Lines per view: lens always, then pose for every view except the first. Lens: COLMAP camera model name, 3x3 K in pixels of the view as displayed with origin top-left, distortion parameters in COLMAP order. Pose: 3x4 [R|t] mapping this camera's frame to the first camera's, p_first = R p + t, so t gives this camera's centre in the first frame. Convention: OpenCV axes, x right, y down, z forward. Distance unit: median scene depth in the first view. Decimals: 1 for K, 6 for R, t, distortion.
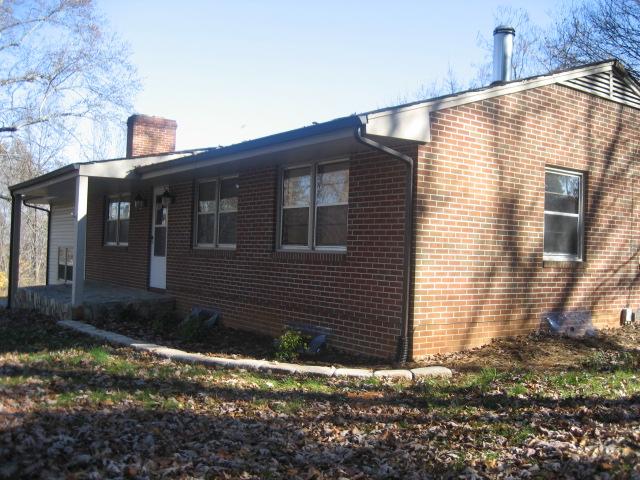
lens RADIAL K [[666.8, 0, 320.0], [0, 666.8, 240.0], [0, 0, 1]] dist [-0.151705, 0.215342]
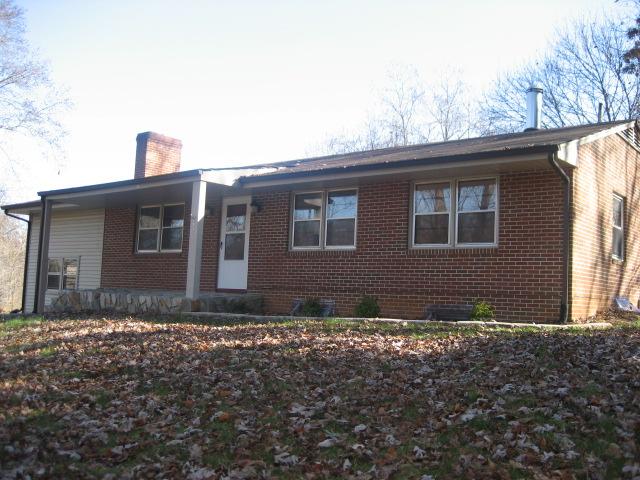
lens RADIAL K [[666.8, 0, 320.0], [0, 666.8, 240.0], [0, 0, 1]] dist [-0.151705, 0.215342]
pose [[0.964008, 0.034664, 0.263603, -0.464302], [-0.019254, 0.997963, -0.060818, 0.065799], [-0.265174, 0.053553, 0.962712, -0.124921]]
